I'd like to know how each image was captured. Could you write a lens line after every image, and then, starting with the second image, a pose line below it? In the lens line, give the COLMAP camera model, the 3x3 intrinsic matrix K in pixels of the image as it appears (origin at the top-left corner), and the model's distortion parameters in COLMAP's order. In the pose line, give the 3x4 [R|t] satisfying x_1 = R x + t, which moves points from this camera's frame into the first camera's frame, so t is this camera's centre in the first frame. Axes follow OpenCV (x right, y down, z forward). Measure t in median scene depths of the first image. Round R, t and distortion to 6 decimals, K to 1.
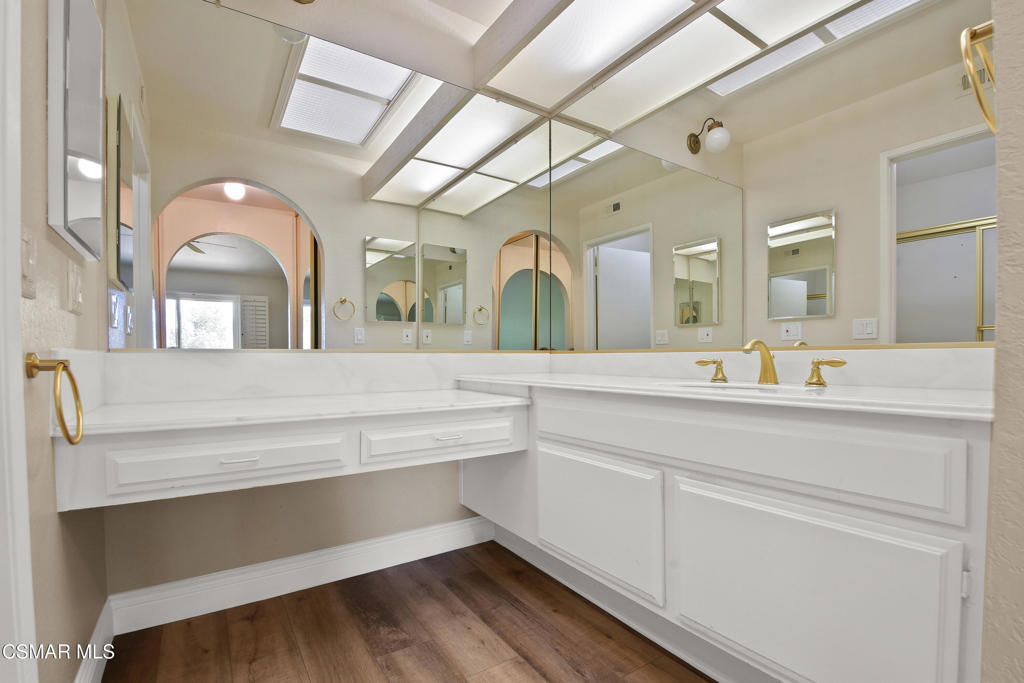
lens RADIAL K [[465.9, 0, 519.8], [0, 465.9, 368.4], [0, 0, 1]] dist [-0.002143, -0.007177]
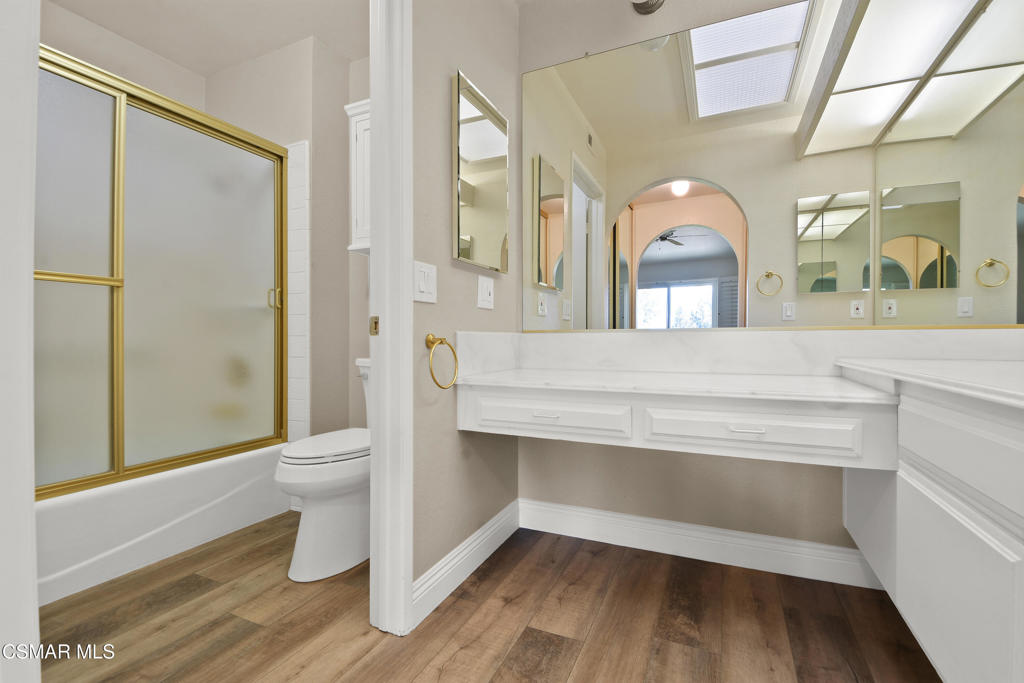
lens RADIAL K [[465.9, 0, 510.9], [0, 465.9, 339.0], [0, 0, 1]] dist [-0.002143, -0.007177]
pose [[0.524413, 0.004018, -0.851455, 0.257490], [-0.017801, 0.999822, -0.006246, -0.003911], [0.851278, 0.018433, 0.524391, 0.137115]]
